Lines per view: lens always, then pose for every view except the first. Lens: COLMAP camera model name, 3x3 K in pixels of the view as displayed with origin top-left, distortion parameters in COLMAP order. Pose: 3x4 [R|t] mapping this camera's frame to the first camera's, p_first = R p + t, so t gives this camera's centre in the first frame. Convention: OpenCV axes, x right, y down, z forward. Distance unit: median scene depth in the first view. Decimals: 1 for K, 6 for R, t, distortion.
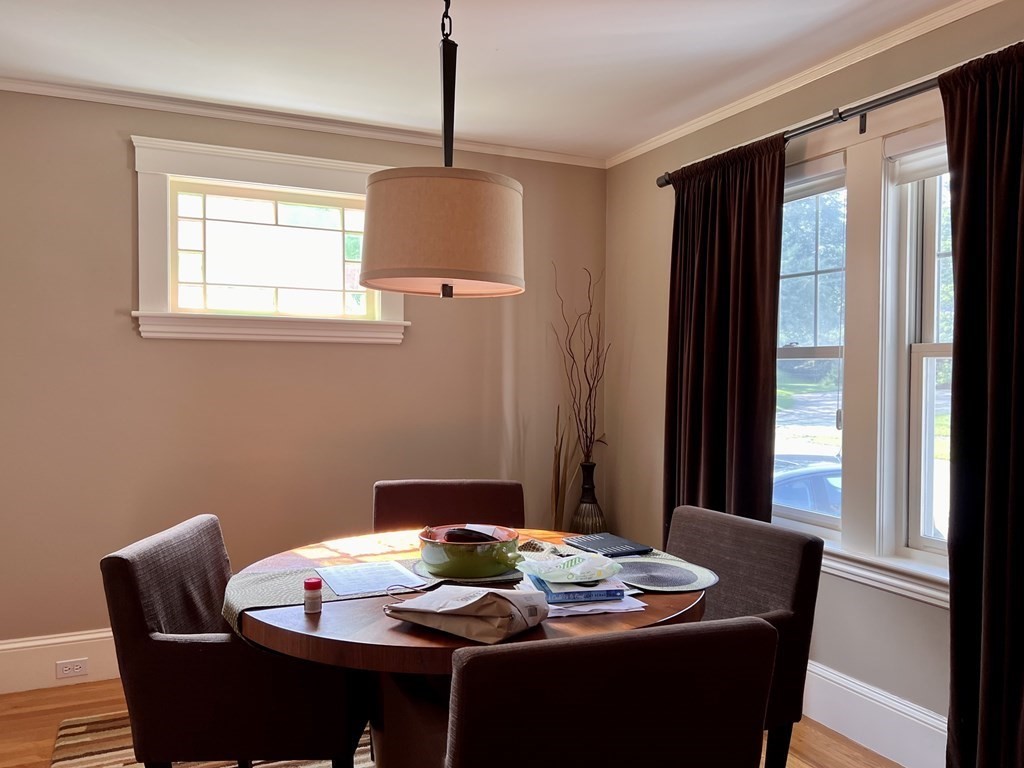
lens RADIAL K [[805.4, 0, 503.2], [0, 805.4, 386.8], [0, 0, 1]] dist [0.108837, -0.142816]
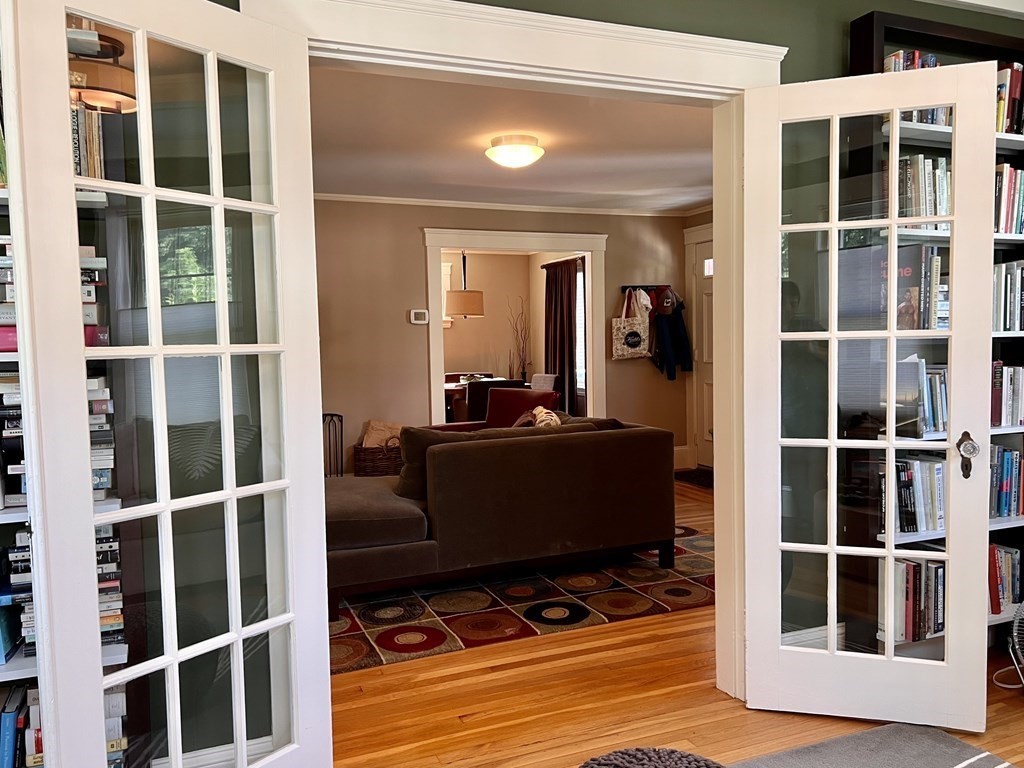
lens RADIAL K [[779.3, 0, 506.0], [0, 779.3, 387.4], [0, 0, 1]] dist [0.106914, -0.117516]
pose [[0.999221, -0.023286, -0.031864, 0.148858], [0.024988, 0.998222, 0.054112, 0.011819], [0.030547, -0.054866, 0.998026, -1.724437]]
